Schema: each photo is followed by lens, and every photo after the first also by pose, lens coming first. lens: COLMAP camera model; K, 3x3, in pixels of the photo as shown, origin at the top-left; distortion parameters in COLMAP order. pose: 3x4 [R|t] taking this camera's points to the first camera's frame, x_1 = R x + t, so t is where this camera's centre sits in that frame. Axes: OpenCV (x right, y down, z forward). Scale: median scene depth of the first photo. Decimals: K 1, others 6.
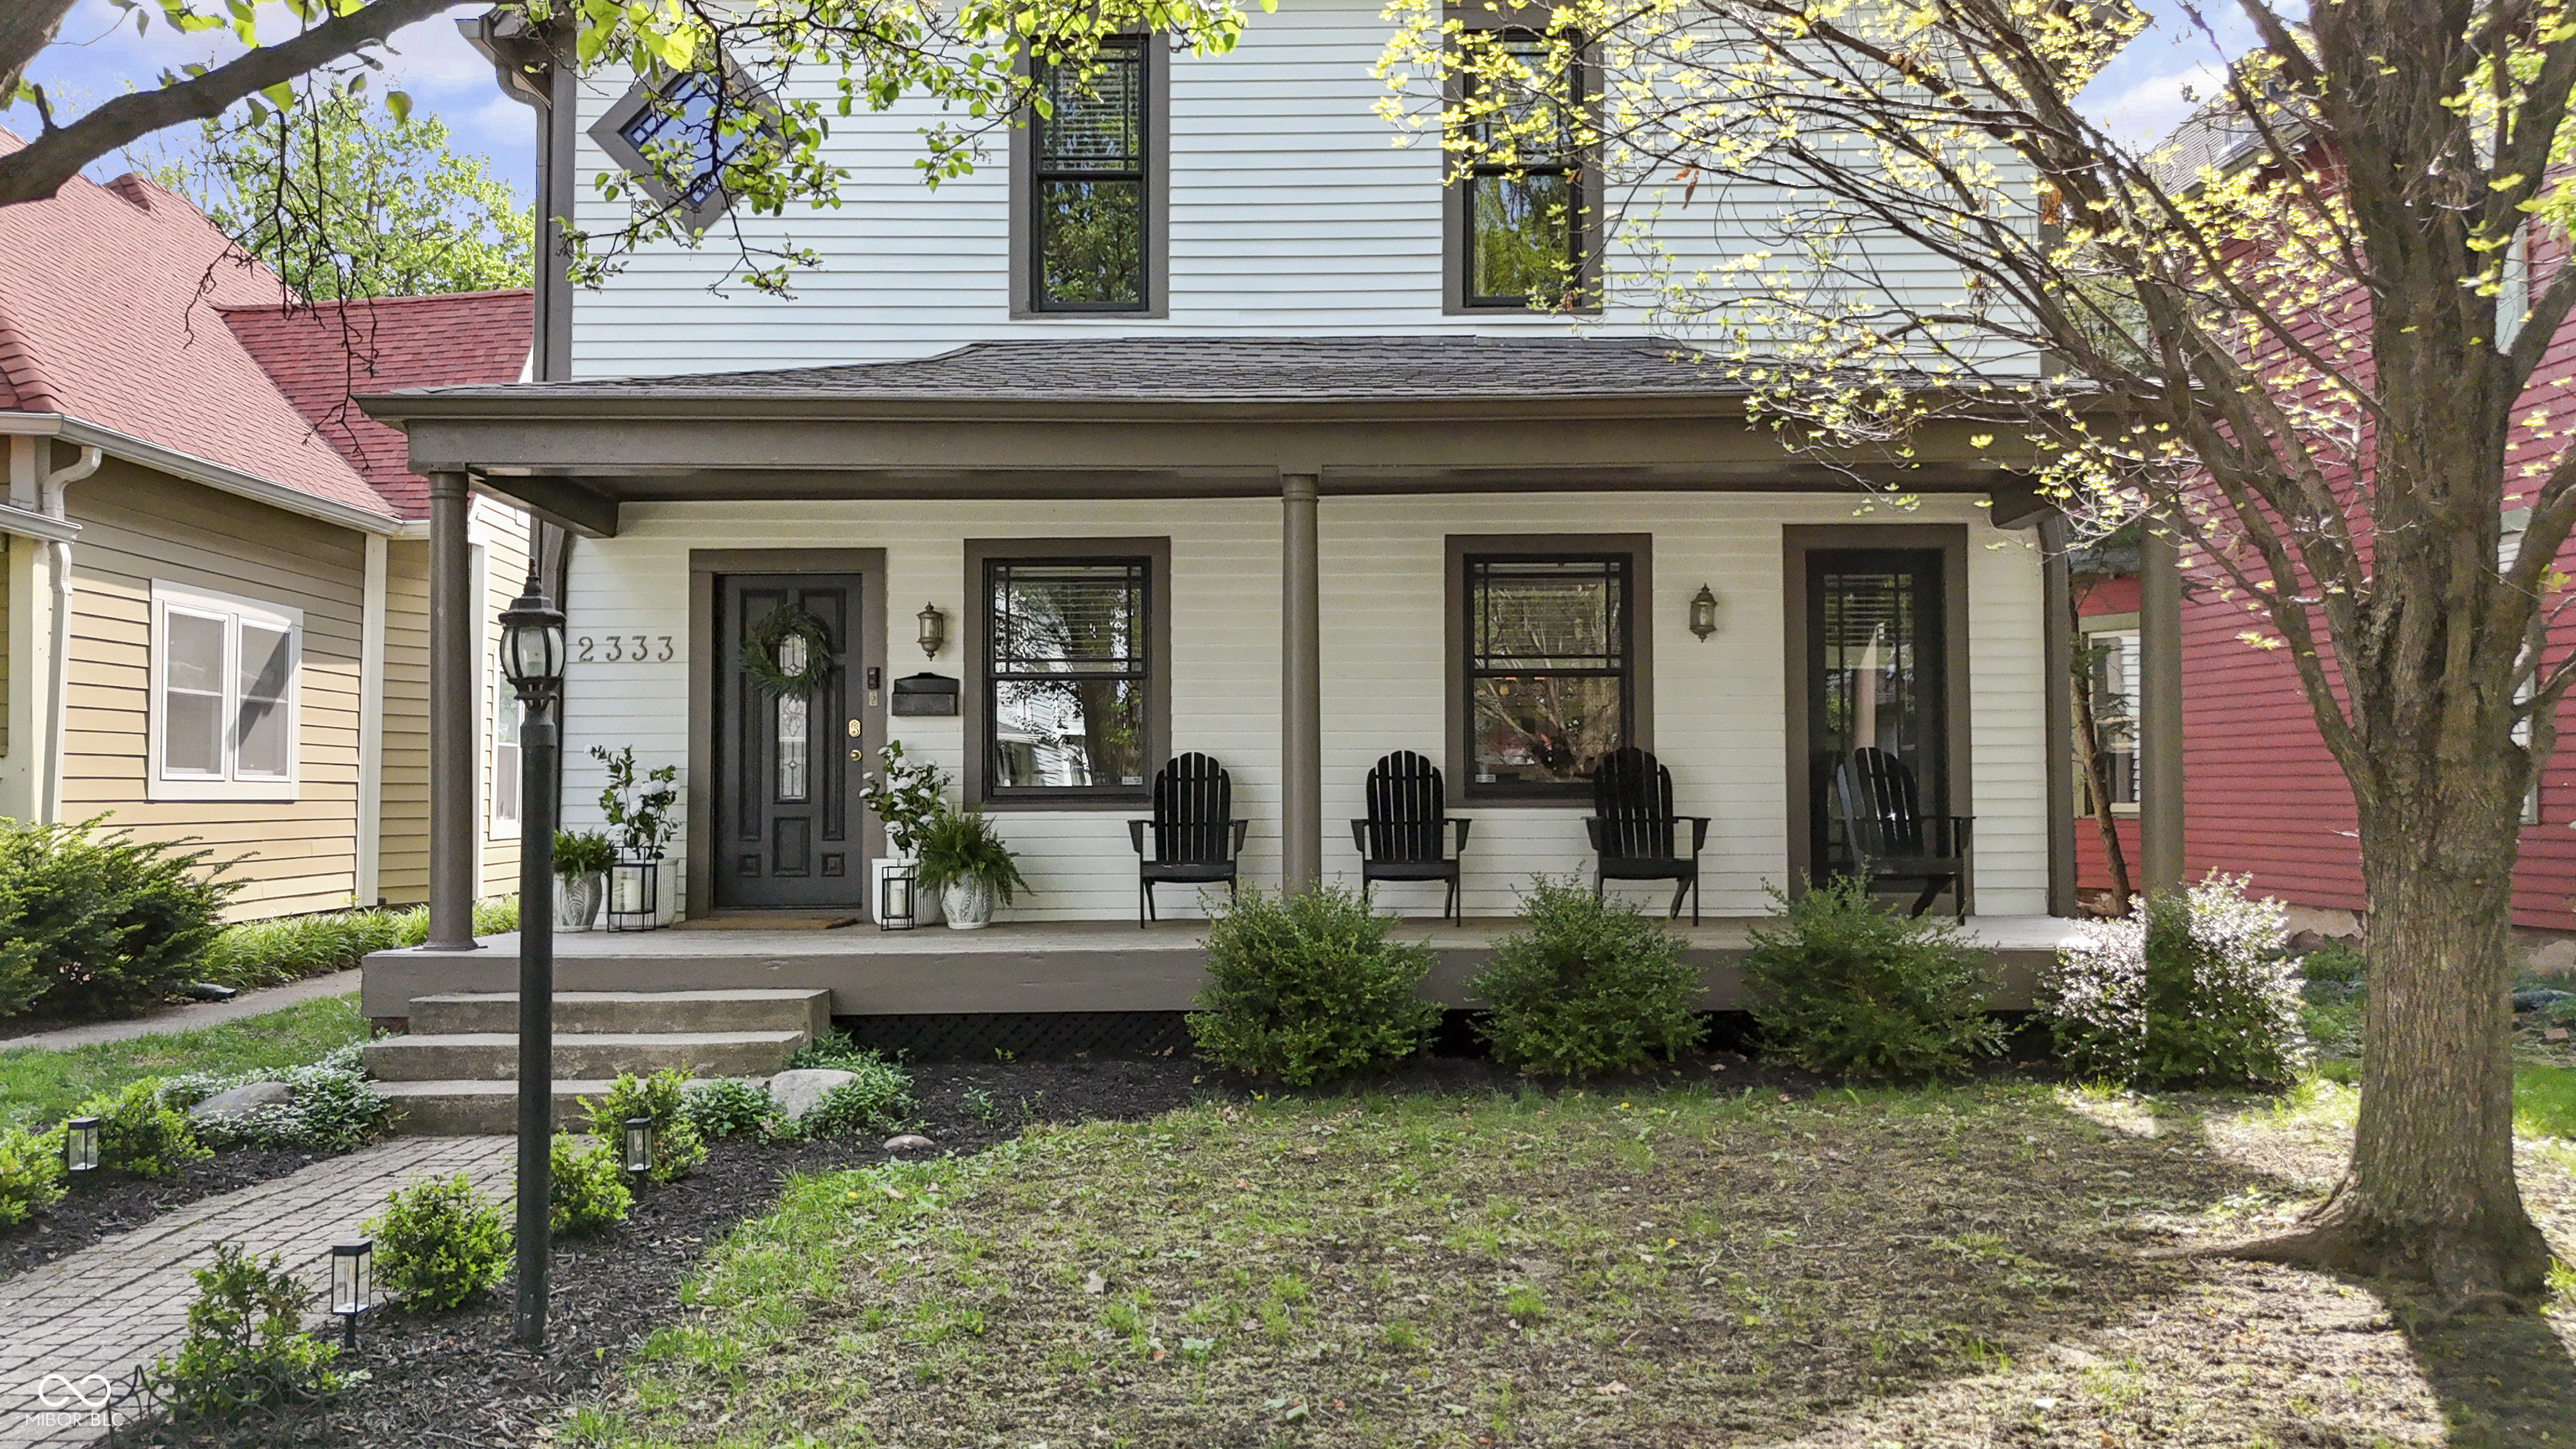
lens RADIAL K [[1862.8, 0, 1288.0], [0, 1862.8, 724.5], [0, 0, 1]] dist [0.083746, -0.111914]
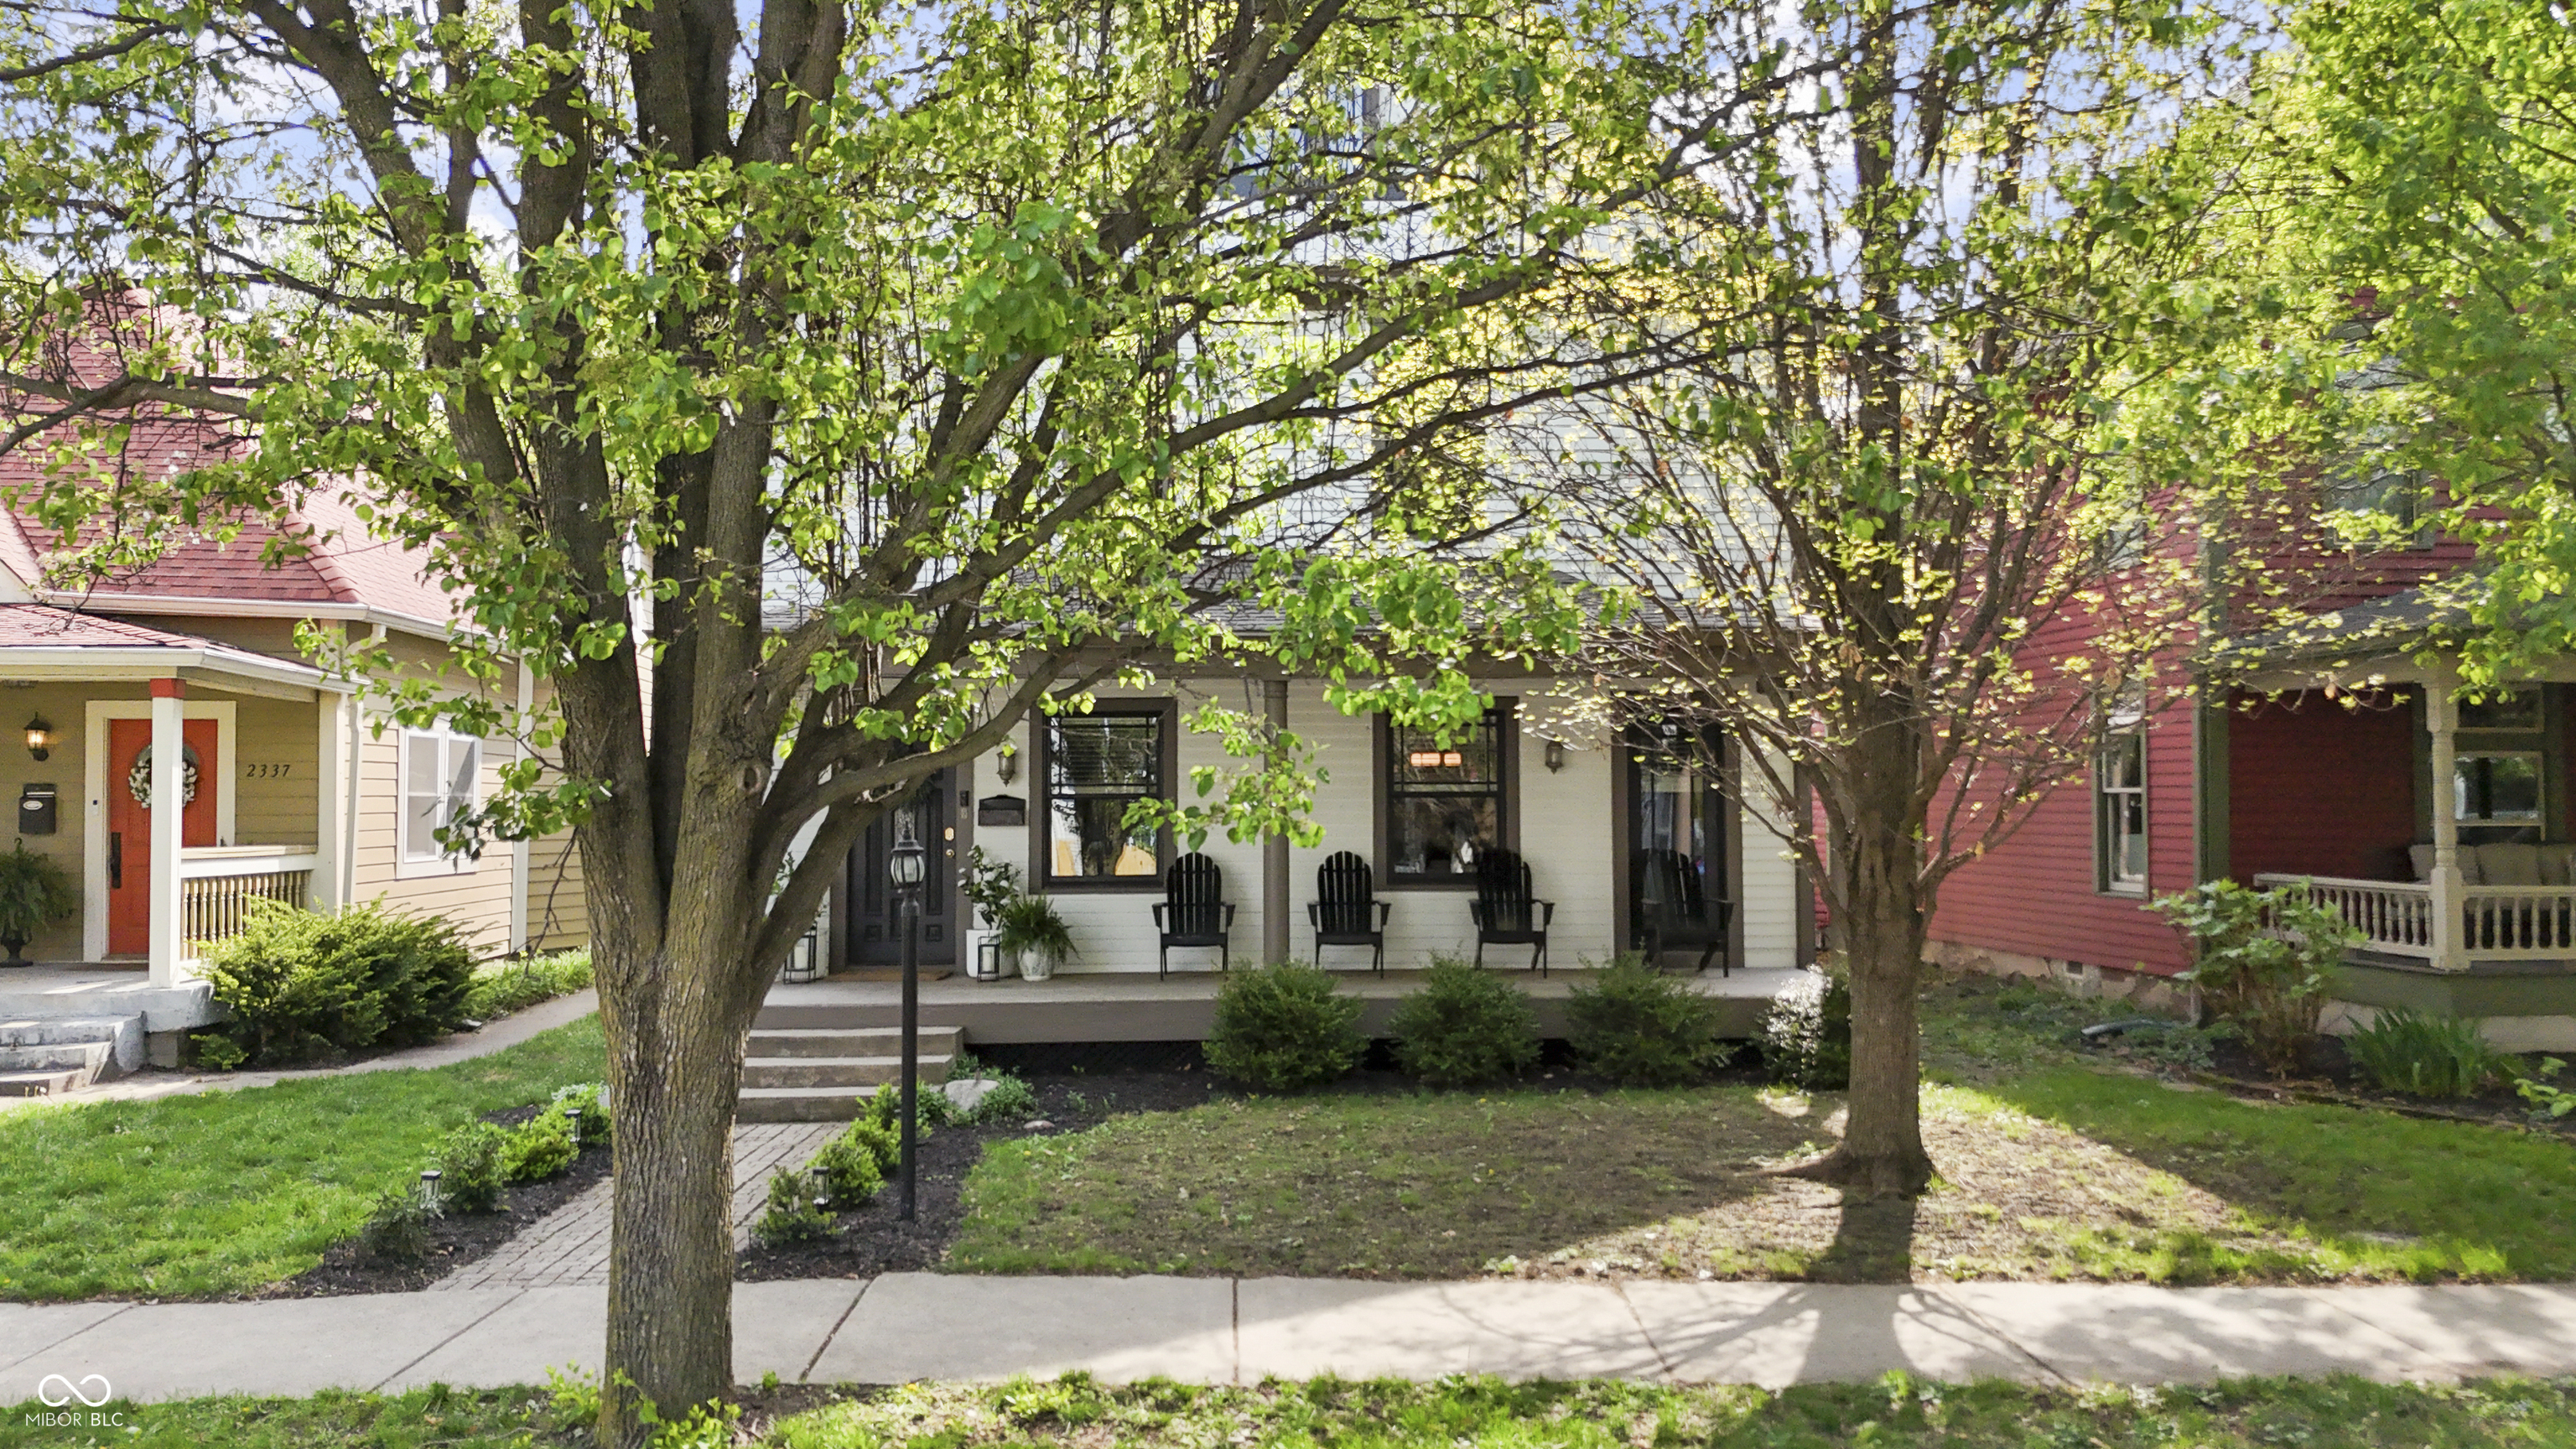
lens RADIAL K [[1862.8, 0, 1288.0], [0, 1862.8, 724.5], [0, 0, 1]] dist [0.083746, -0.111914]
pose [[0.999361, 0.002403, 0.035676, -0.030783], [-0.002265, 0.999990, -0.003901, -0.076766], [-0.035685, 0.003818, 0.999356, -0.409109]]
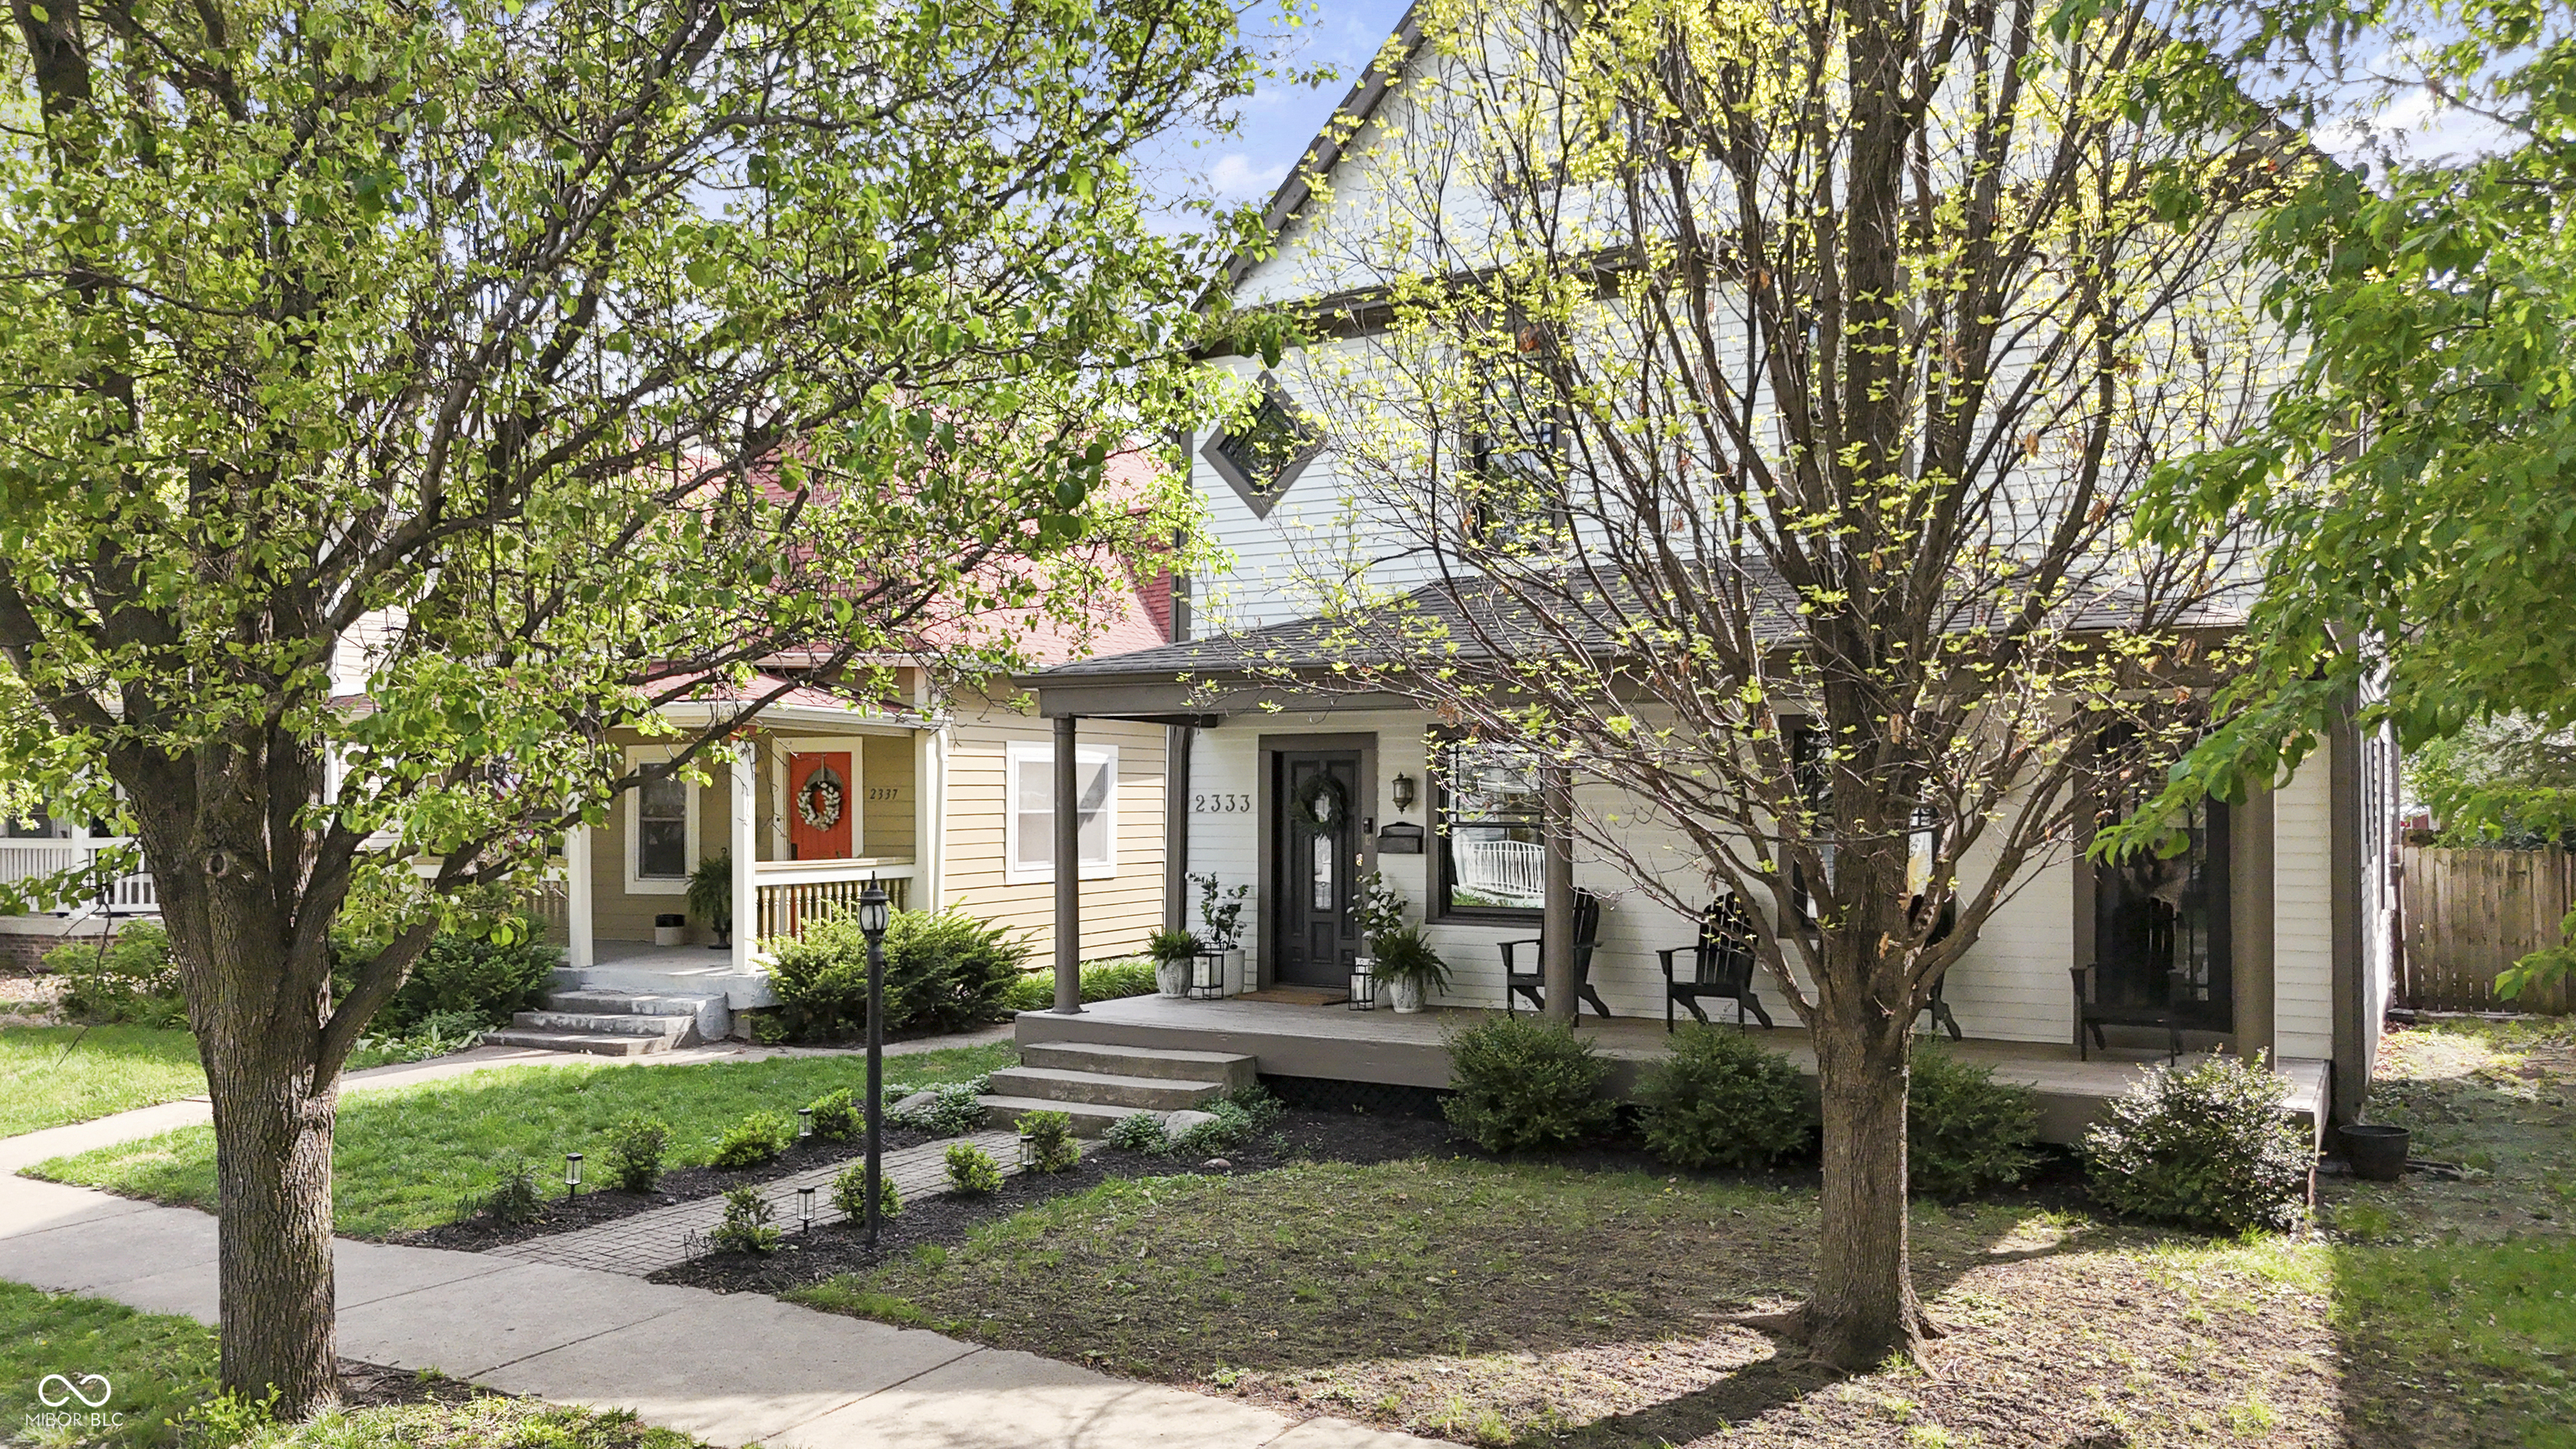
lens RADIAL K [[1924.4, 0, 1289.0], [0, 1924.4, 749.0], [0, 0, 1]] dist [0.088466, -0.122877]
pose [[0.857718, -0.007298, -0.514068, 0.479406], [0.020284, 0.999601, 0.019652, -0.114165], [0.513720, -0.027284, 0.857524, -0.271230]]
